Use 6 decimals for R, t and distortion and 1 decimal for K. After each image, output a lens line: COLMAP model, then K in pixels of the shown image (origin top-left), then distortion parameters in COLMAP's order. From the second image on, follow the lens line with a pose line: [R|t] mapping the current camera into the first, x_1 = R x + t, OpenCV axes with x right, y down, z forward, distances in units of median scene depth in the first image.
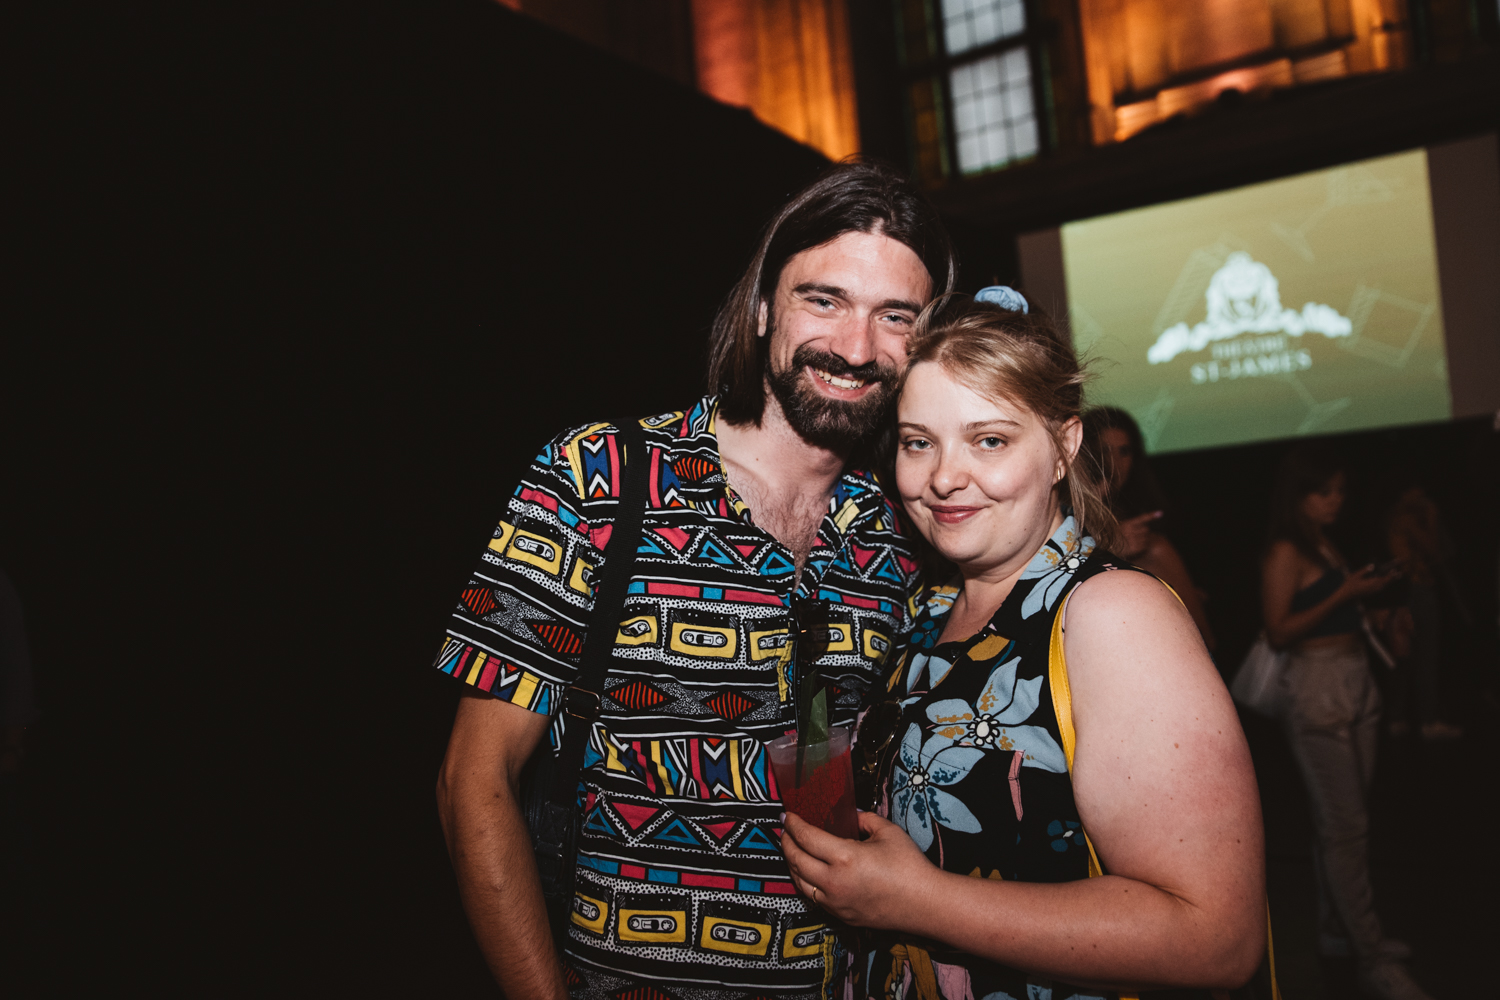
lens RADIAL K [[1120.8, 0, 746.8], [0, 1120.8, 494.9], [0, 0, 1]] dist [-0.046337, -0.001132]
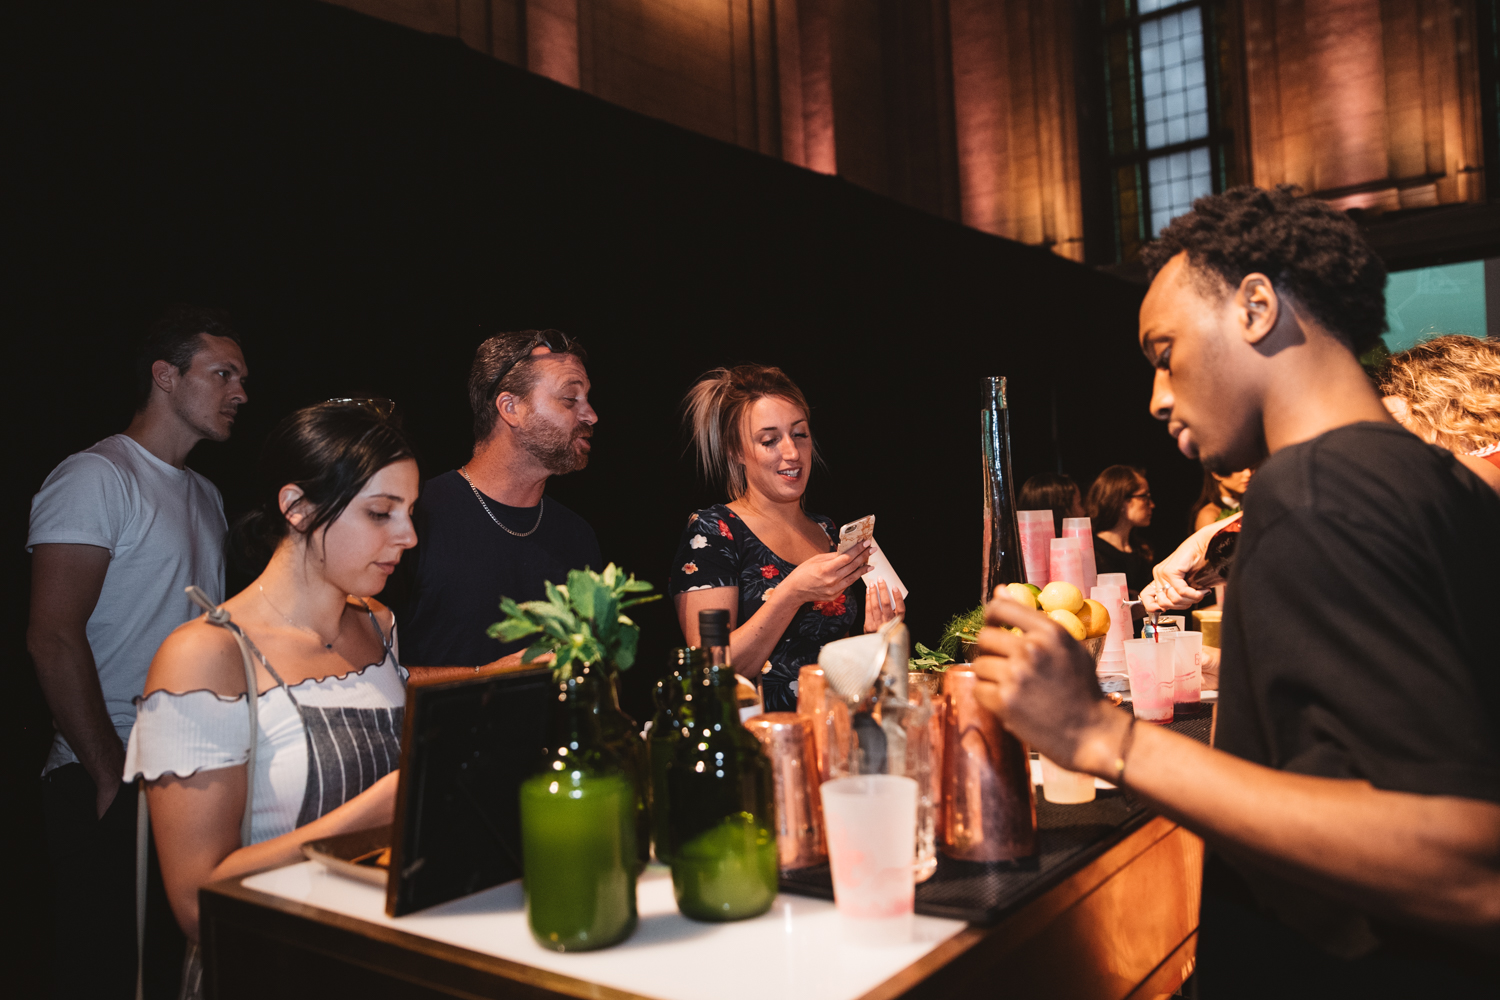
lens RADIAL K [[1241.9, 0, 752.0], [0, 1241.9, 485.2], [0, 0, 1]] dist [-0.065120, 0.060405]
pose [[0.996255, 0.043978, -0.074447, -0.208318], [-0.043053, 0.998975, 0.013987, 0.008827], [0.074986, -0.010729, 0.997127, -0.648298]]
